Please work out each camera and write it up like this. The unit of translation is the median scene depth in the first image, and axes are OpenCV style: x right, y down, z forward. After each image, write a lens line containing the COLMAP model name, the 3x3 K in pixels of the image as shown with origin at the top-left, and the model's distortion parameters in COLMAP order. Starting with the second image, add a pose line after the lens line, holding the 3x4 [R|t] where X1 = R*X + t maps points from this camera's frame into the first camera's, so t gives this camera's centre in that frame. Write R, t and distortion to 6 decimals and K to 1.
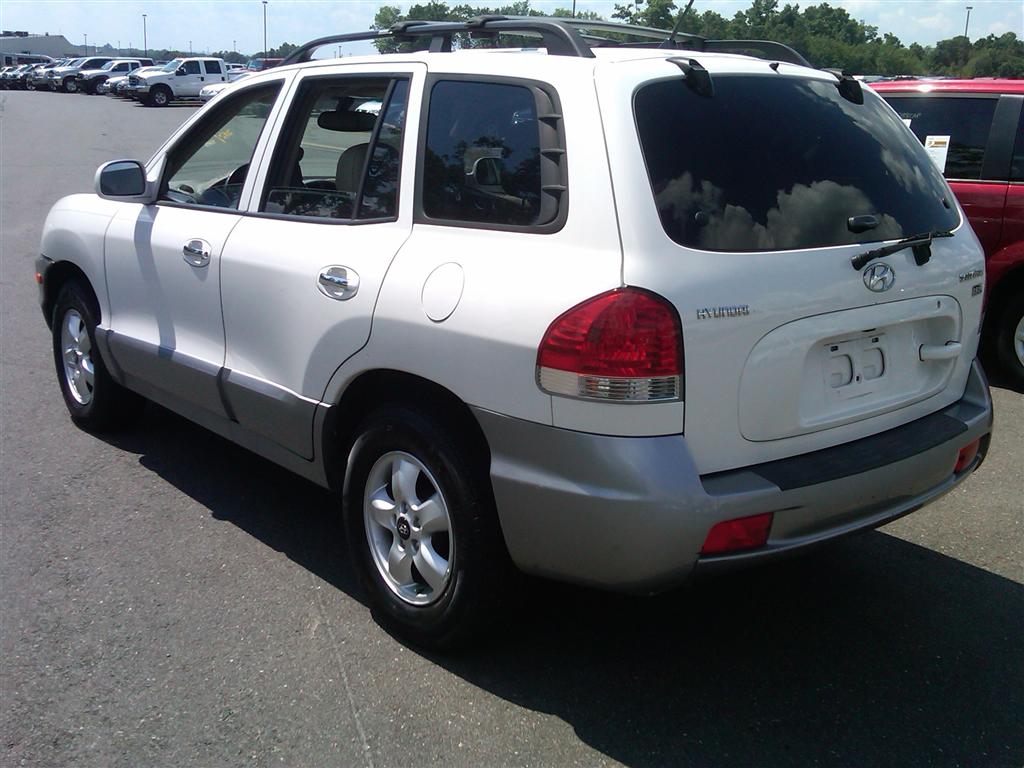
lens RADIAL K [[1108.9, 0, 512.0], [0, 1108.9, 384.0], [0, 0, 1]] dist [0.007395, -0.030446]
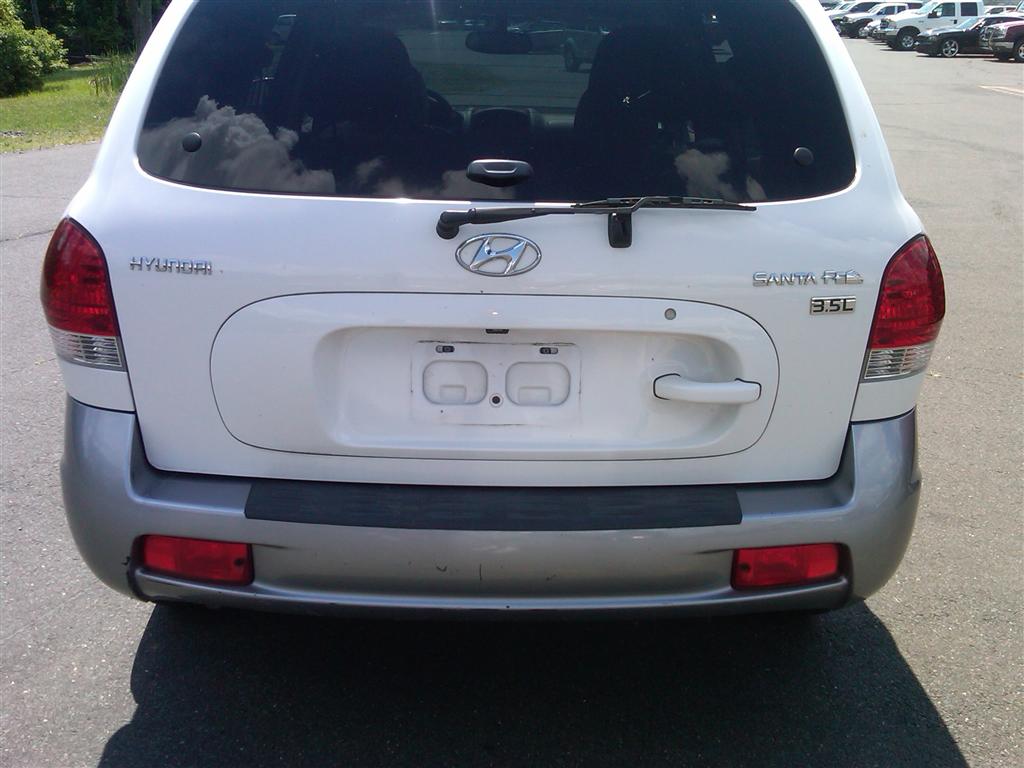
lens RADIAL K [[1108.9, 0, 512.0], [0, 1108.9, 384.0], [0, 0, 1]] dist [0.007395, -0.030446]
pose [[0.792709, 0.186331, -0.580426, 0.712675], [-0.159554, 0.982367, 0.097456, -0.082731], [0.588350, 0.015355, 0.808461, 0.451430]]
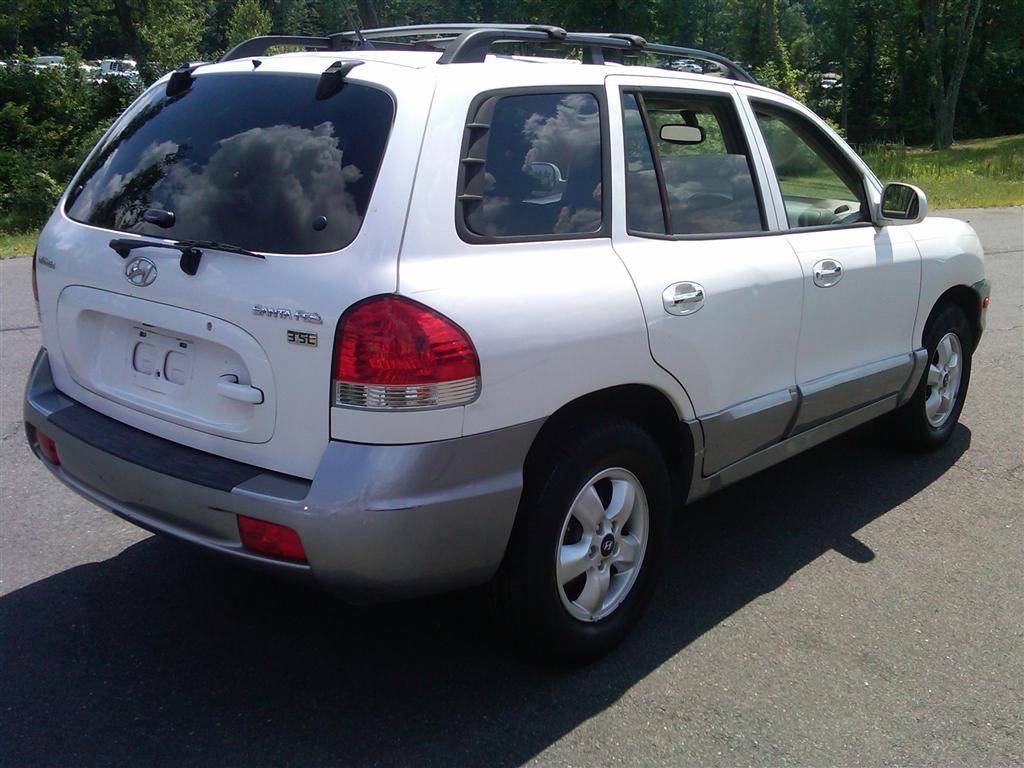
lens RADIAL K [[1108.9, 0, 512.0], [0, 1108.9, 384.0], [0, 0, 1]] dist [0.007395, -0.030446]
pose [[0.190990, 0.230126, -0.954235, 1.317044], [-0.259041, 0.949485, 0.177133, -0.253363], [0.946795, 0.213356, 0.240954, 1.059542]]
